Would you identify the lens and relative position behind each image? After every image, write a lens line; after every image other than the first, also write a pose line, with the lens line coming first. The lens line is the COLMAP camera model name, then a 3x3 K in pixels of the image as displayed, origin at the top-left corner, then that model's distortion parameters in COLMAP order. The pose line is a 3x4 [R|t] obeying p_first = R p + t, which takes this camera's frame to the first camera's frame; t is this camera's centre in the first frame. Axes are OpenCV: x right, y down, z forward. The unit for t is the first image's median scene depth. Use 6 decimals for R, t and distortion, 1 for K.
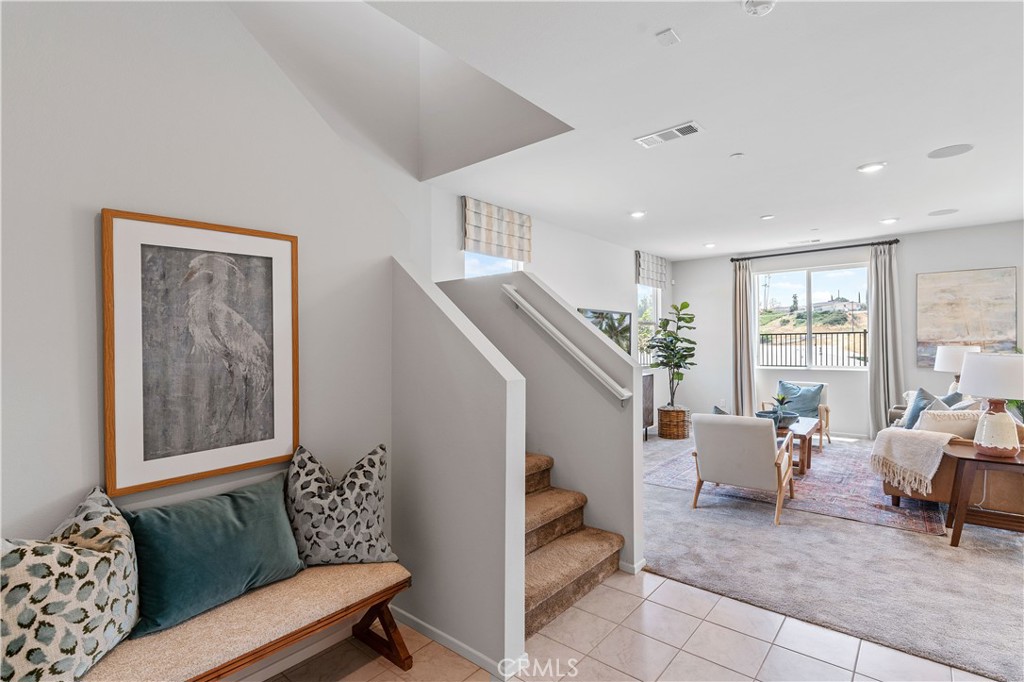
lens RADIAL K [[490.4, 0, 493.9], [0, 490.4, 337.9], [0, 0, 1]] dist [0.005544, -0.003046]
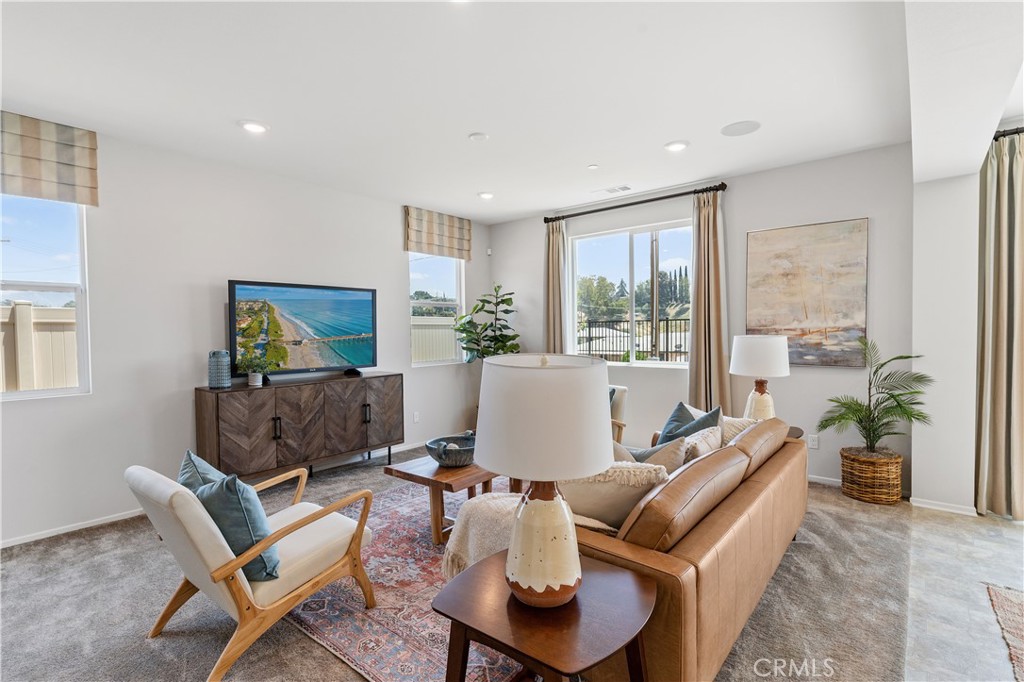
lens RADIAL K [[490.4, 0, 501.3], [0, 490.4, 345.7], [0, 0, 1]] dist [0.005544, -0.003046]
pose [[0.999903, -0.002189, 0.013749, 0.507362], [0.001582, 0.999029, 0.044022, 0.000292], [-0.013832, -0.043996, 0.998936, 0.299909]]
